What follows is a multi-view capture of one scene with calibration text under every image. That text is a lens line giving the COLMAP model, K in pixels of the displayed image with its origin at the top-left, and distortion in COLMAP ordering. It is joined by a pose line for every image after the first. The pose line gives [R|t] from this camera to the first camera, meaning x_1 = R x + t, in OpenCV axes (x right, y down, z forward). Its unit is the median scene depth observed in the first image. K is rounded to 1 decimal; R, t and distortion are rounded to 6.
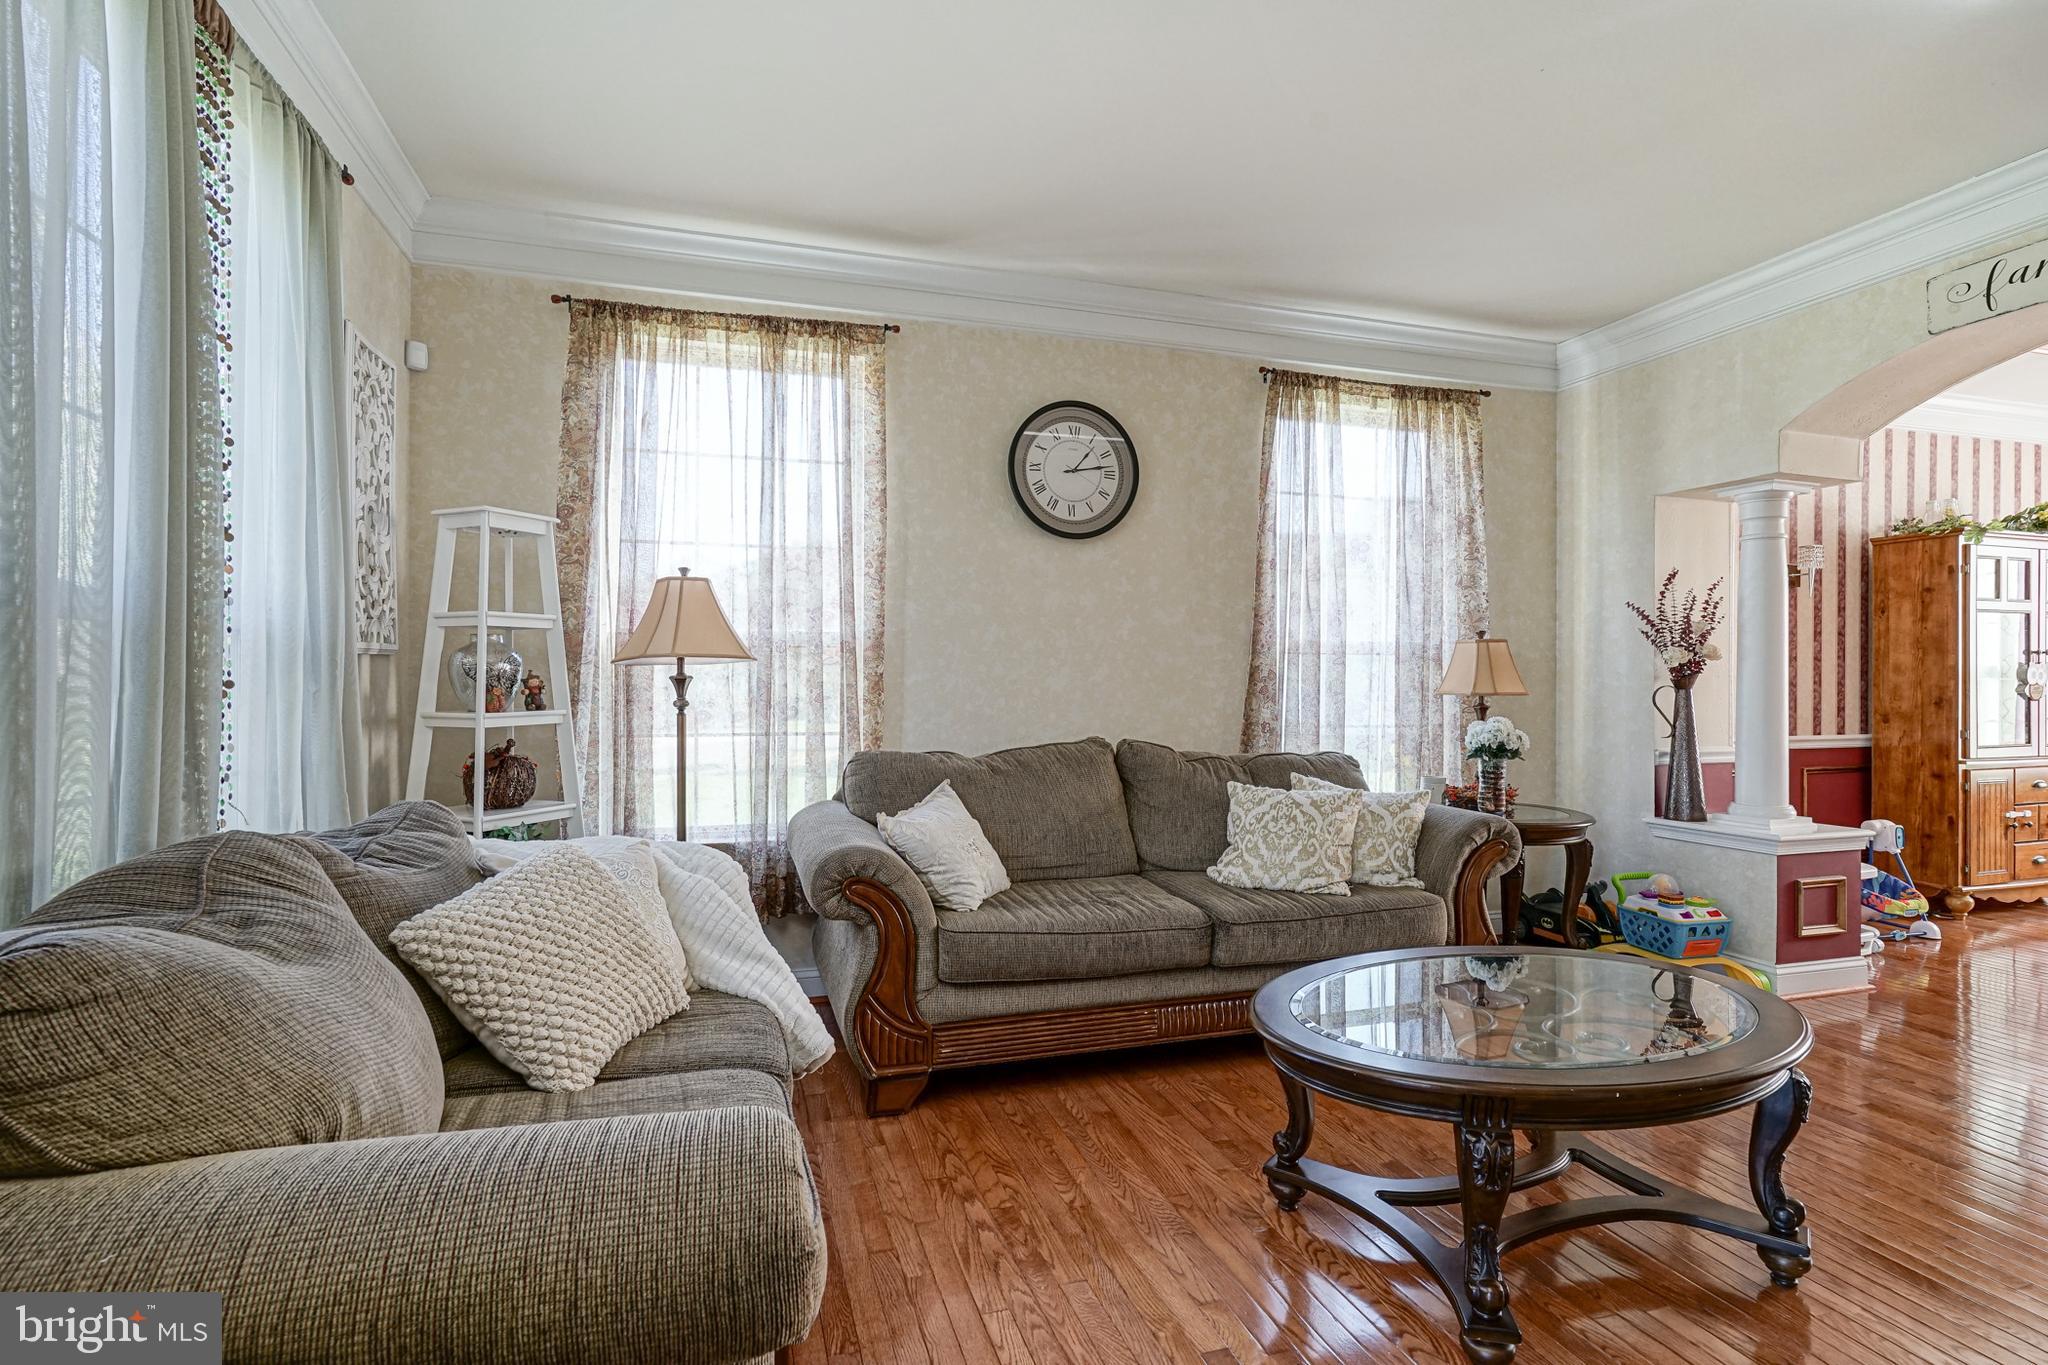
lens RADIAL K [[987.3, 0, 1024.9], [0, 987.3, 693.1], [0, 0, 1]] dist [-0.013613, 0.006905]
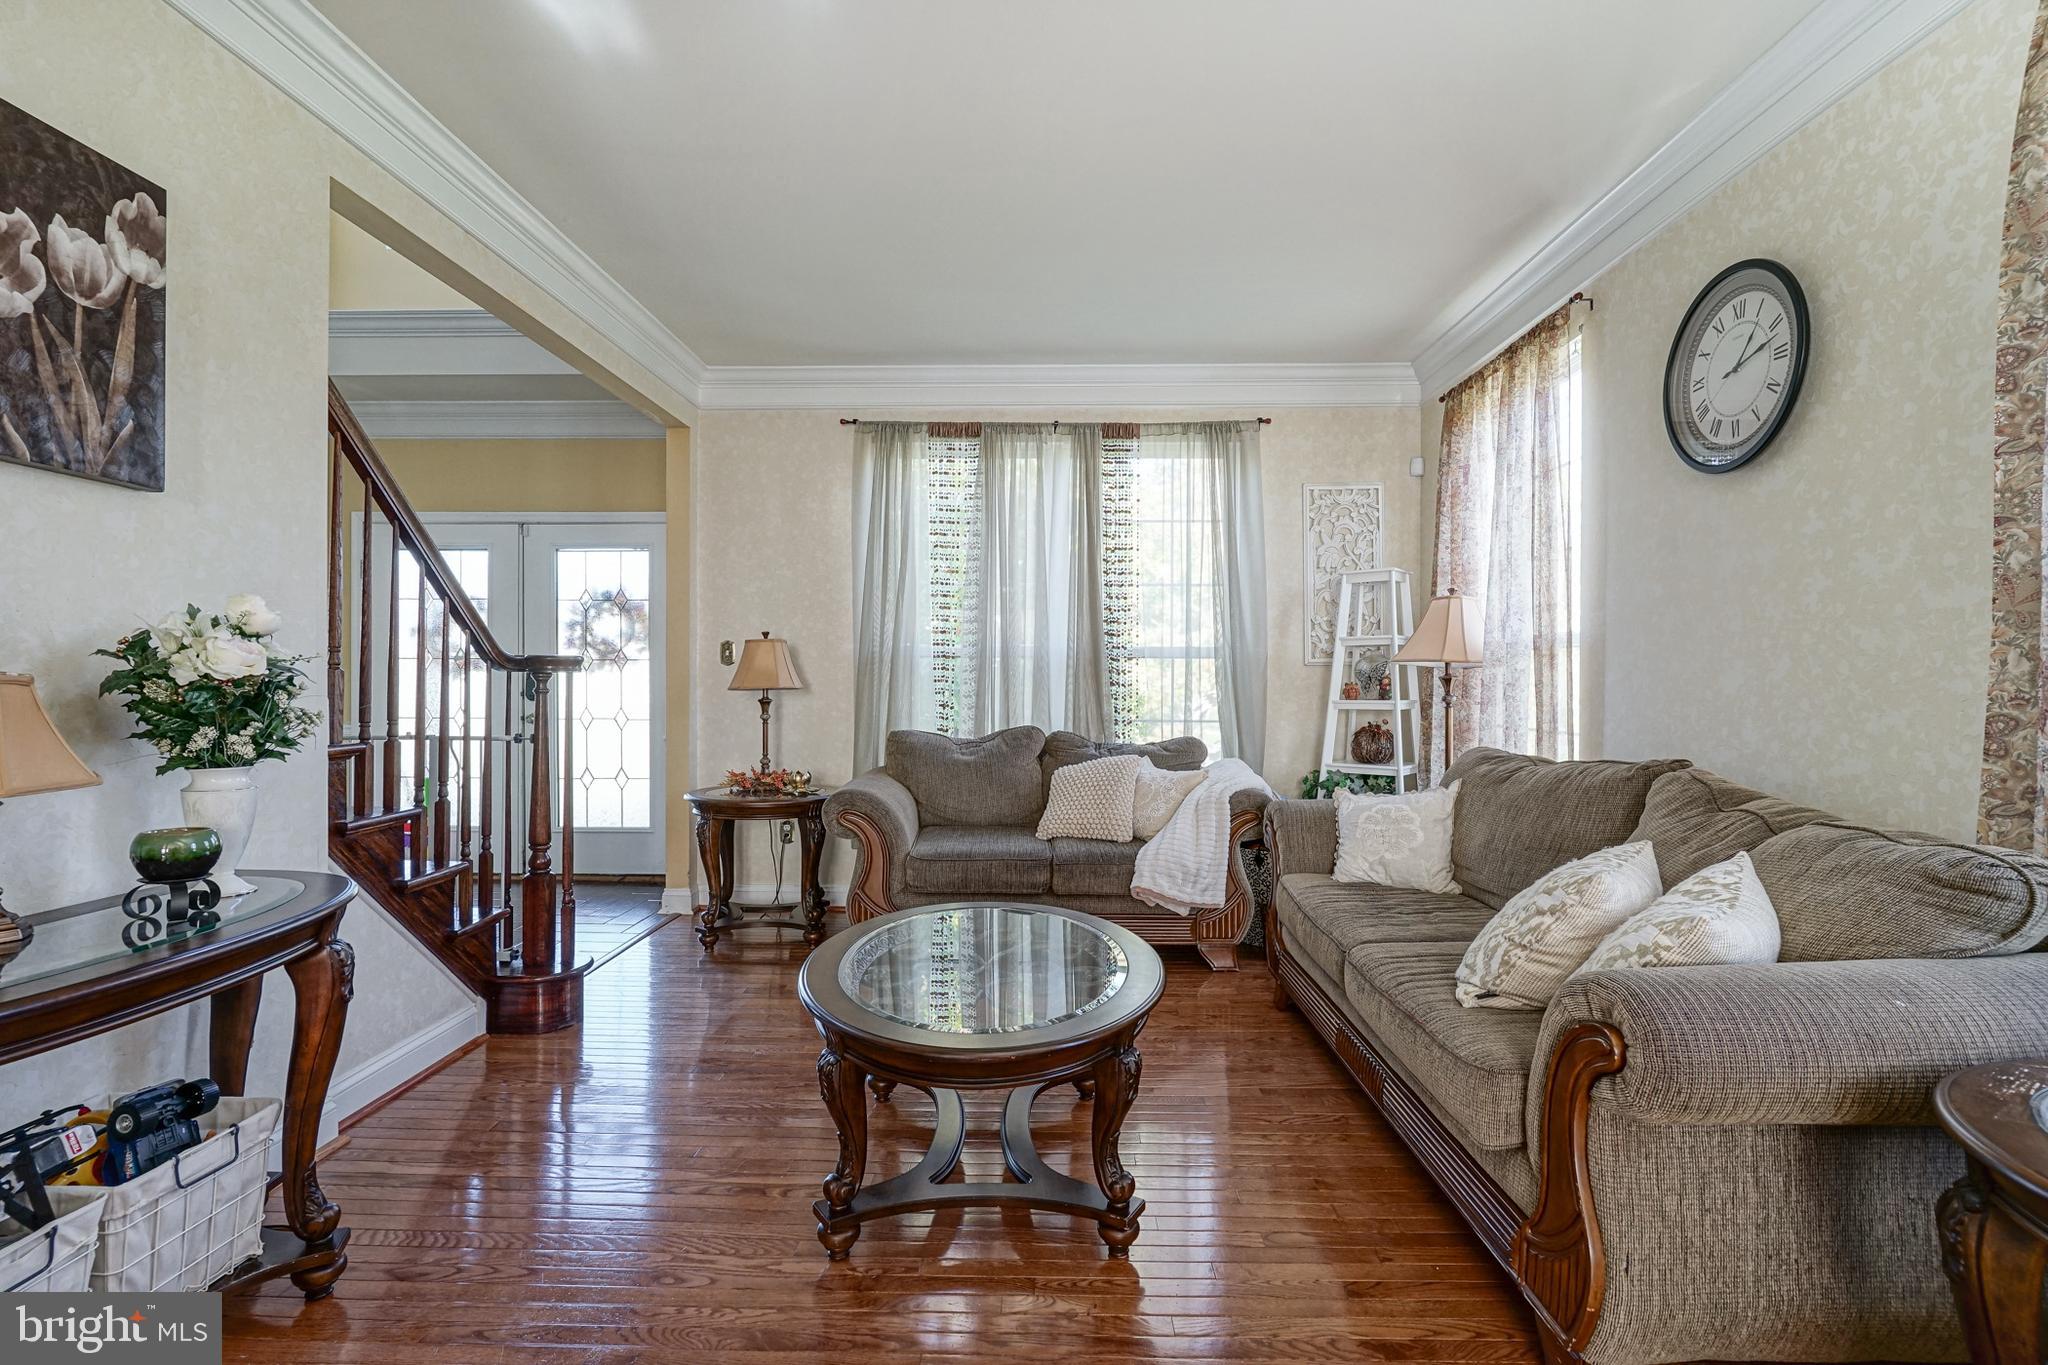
lens RADIAL K [[987.3, 0, 1024.9], [0, 987.3, 693.1], [0, 0, 1]] dist [-0.013613, 0.006905]
pose [[-0.323391, 0.012657, -0.946181, 0.837126], [-0.008161, 0.999836, 0.016164, -0.010315], [0.946230, 0.012949, -0.323235, 0.751561]]
